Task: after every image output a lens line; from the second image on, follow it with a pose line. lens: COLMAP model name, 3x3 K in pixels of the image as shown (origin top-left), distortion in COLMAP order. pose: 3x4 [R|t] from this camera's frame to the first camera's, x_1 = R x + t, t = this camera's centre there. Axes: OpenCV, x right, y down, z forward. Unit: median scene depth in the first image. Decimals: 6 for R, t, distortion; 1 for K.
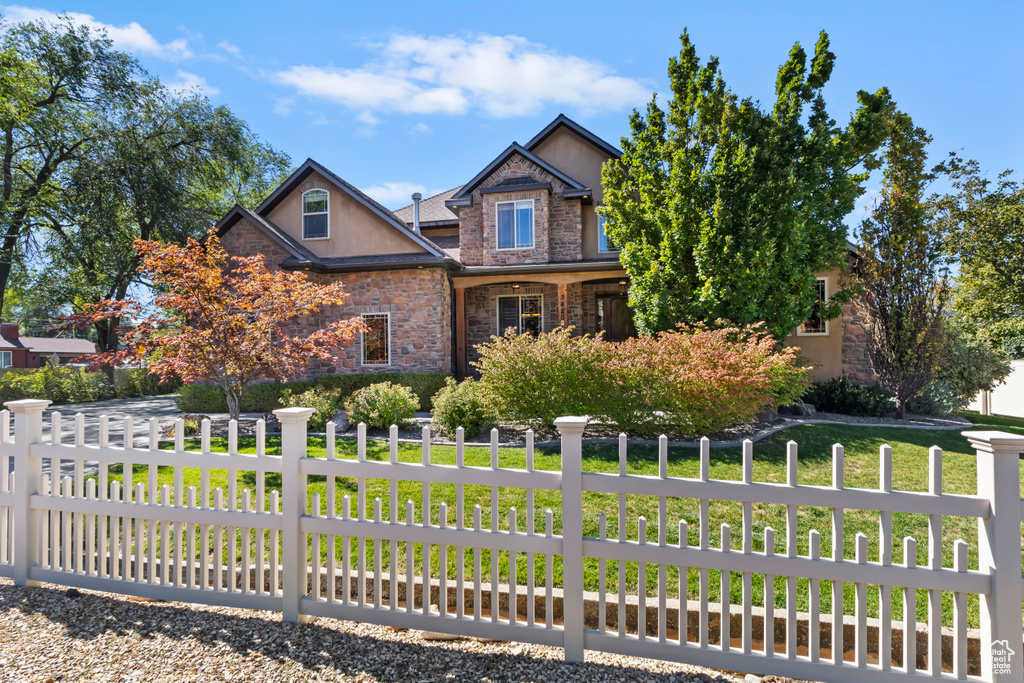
lens RADIAL K [[476.7, 0, 512.0], [0, 476.7, 341.5], [0, 0, 1]] dist [-0.001430, -0.000147]
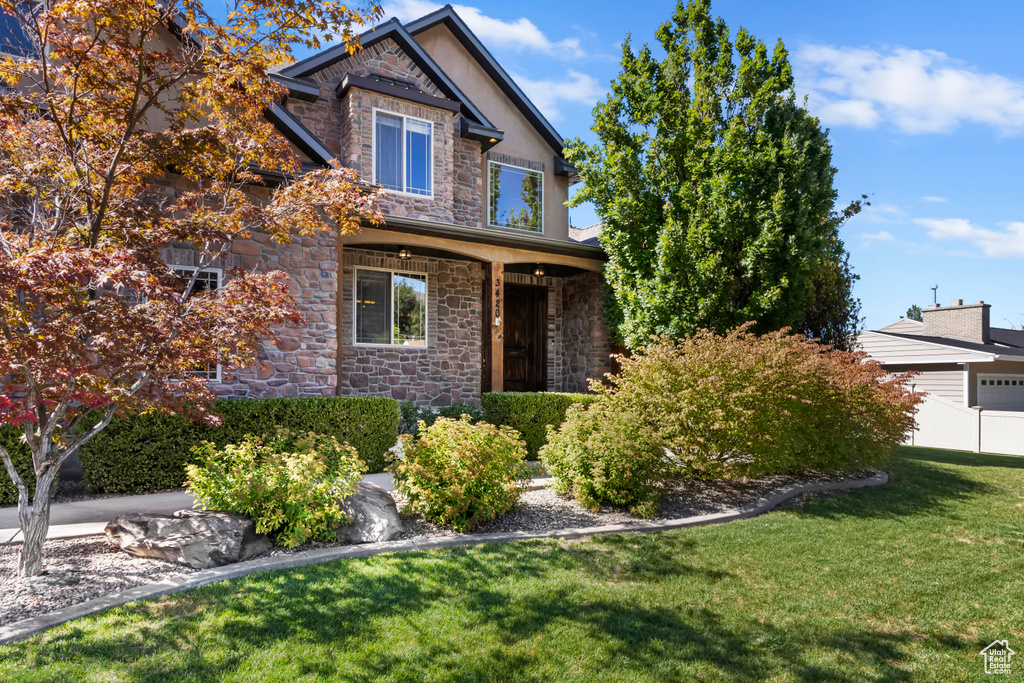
lens RADIAL K [[614.4, 0, 512.0], [0, 614.4, 363.9], [0, 0, 1]] dist [-0.003132, -0.000686]
pose [[0.729395, 0.030568, 0.683410, -0.425911], [-0.033611, 0.999396, -0.008830, 0.025299], [-0.683267, -0.016530, 0.729981, 0.333885]]
